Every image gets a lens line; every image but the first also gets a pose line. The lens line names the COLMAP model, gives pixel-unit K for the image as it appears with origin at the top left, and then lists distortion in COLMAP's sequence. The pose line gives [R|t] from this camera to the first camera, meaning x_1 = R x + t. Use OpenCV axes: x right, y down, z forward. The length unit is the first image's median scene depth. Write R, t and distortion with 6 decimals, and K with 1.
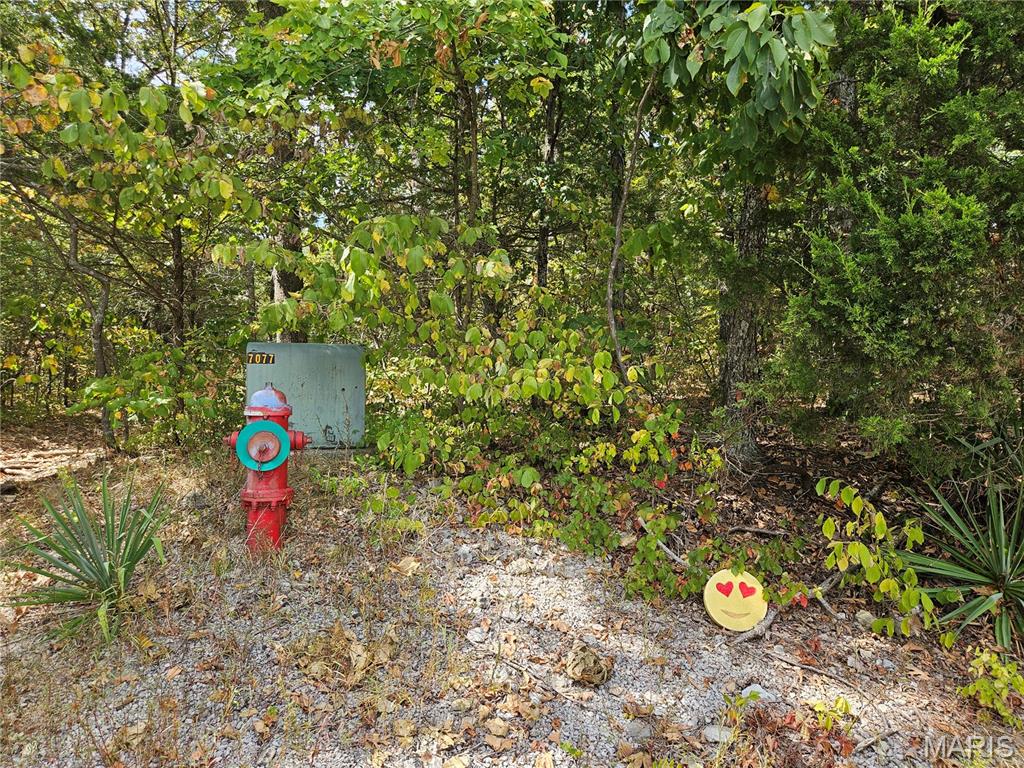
lens RADIAL K [[698.1, 0, 507.0], [0, 698.1, 387.9], [0, 0, 1]] dist [0.066439, -0.055745]
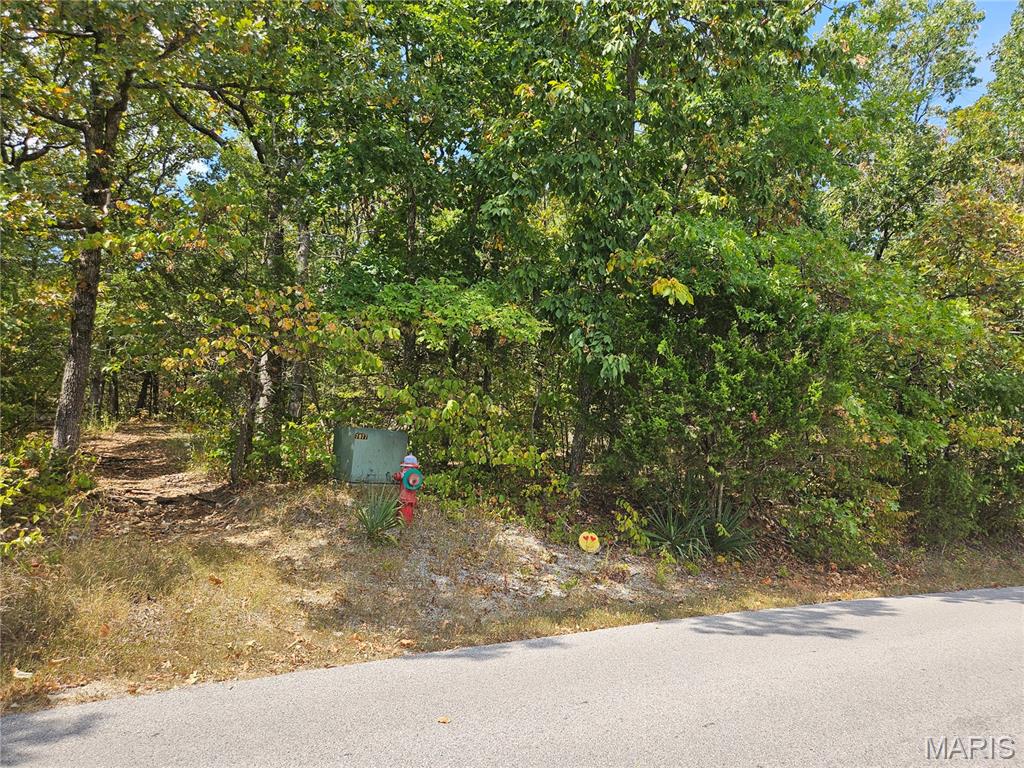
lens RADIAL K [[698.1, 0, 514.3], [0, 698.1, 381.5], [0, 0, 1]] dist [0.066439, -0.055745]
pose [[0.936254, 0.088764, 0.339924, -0.949630], [-0.058858, 0.993511, -0.097323, -0.044734], [-0.346357, 0.071112, 0.935404, -1.533356]]
